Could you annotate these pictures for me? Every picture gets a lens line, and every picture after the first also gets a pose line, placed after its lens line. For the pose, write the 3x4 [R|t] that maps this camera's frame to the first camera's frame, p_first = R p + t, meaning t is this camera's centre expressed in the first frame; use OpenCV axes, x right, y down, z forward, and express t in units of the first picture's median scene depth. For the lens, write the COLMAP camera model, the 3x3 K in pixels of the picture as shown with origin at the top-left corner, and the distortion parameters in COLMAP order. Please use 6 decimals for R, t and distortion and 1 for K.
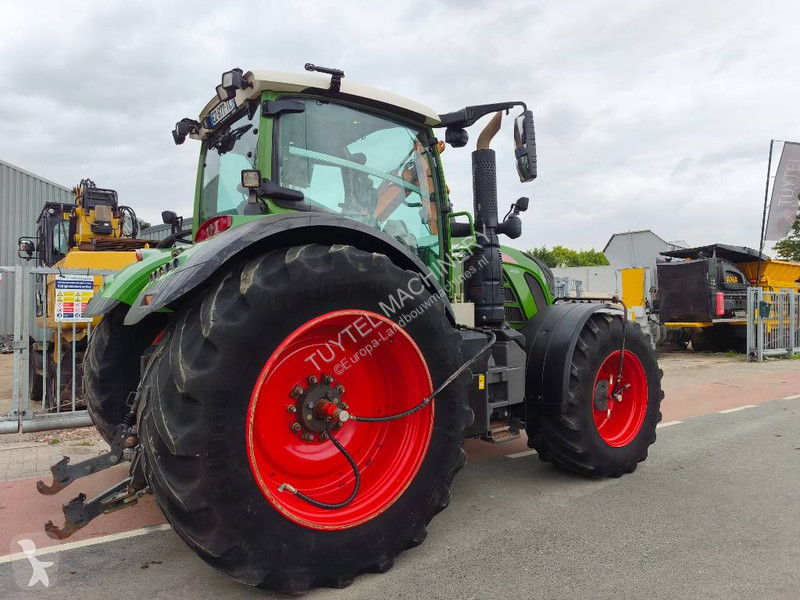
lens RADIAL K [[548.3, 0, 395.3], [0, 548.3, 296.4], [0, 0, 1]] dist [0.006289, -0.020025]
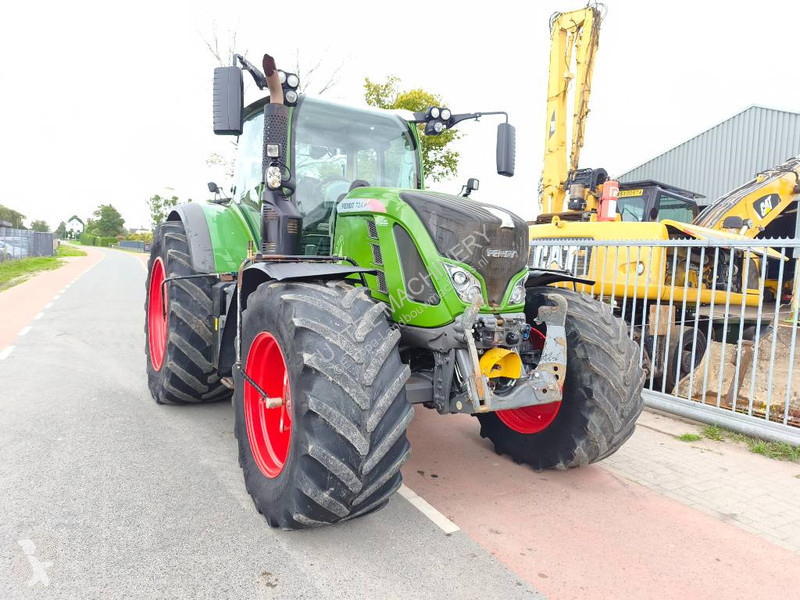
lens RADIAL K [[548.3, 0, 393.7], [0, 548.3, 300.7], [0, 0, 1]] dist [0.006289, -0.020025]
pose [[-0.086404, 0.071717, -0.993676, 1.248587], [-0.035784, 0.996539, 0.075035, 0.003925], [0.995617, 0.042041, -0.083538, 1.420792]]
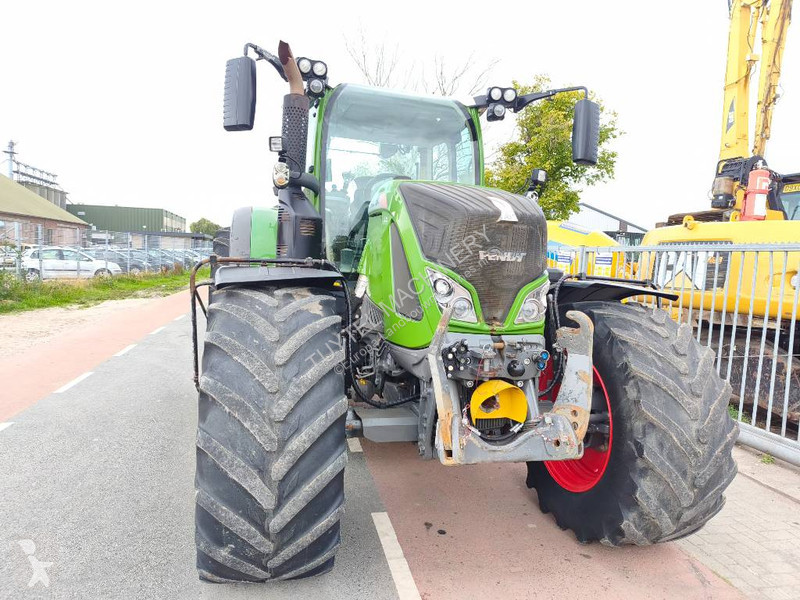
lens RADIAL K [[548.3, 0, 399.6], [0, 548.3, 299.8], [0, 0, 1]] dist [0.006289, -0.020025]
pose [[-0.362620, 0.047114, -0.930745, 1.034661], [-0.040812, 0.996960, 0.066366, 0.002121], [0.931043, 0.062051, -0.359595, 1.633575]]
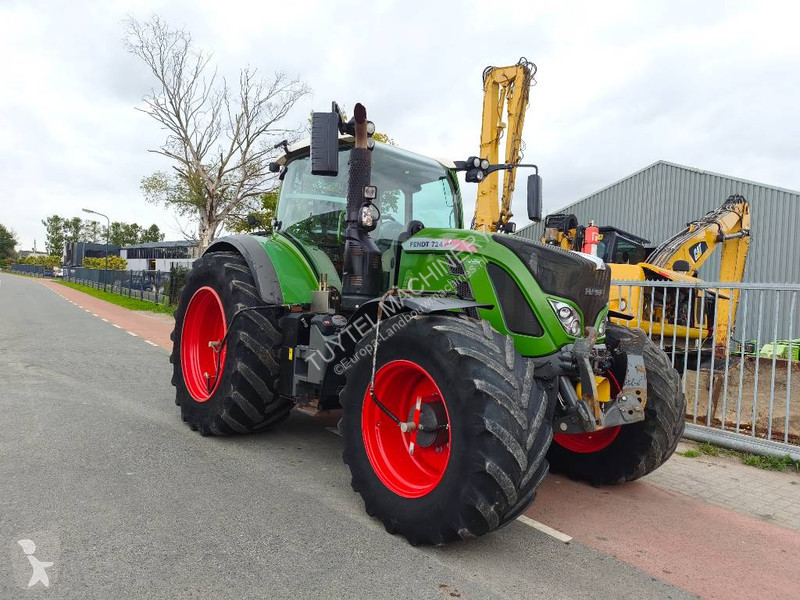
lens RADIAL K [[548.3, 0, 399.8], [0, 548.3, 293.7], [0, 0, 1]] dist [0.006289, -0.020025]
pose [[0.082817, 0.002093, -0.996563, 1.334160], [-0.055182, 0.998473, -0.002489, 0.012750], [0.995036, 0.055198, 0.082806, 1.089723]]
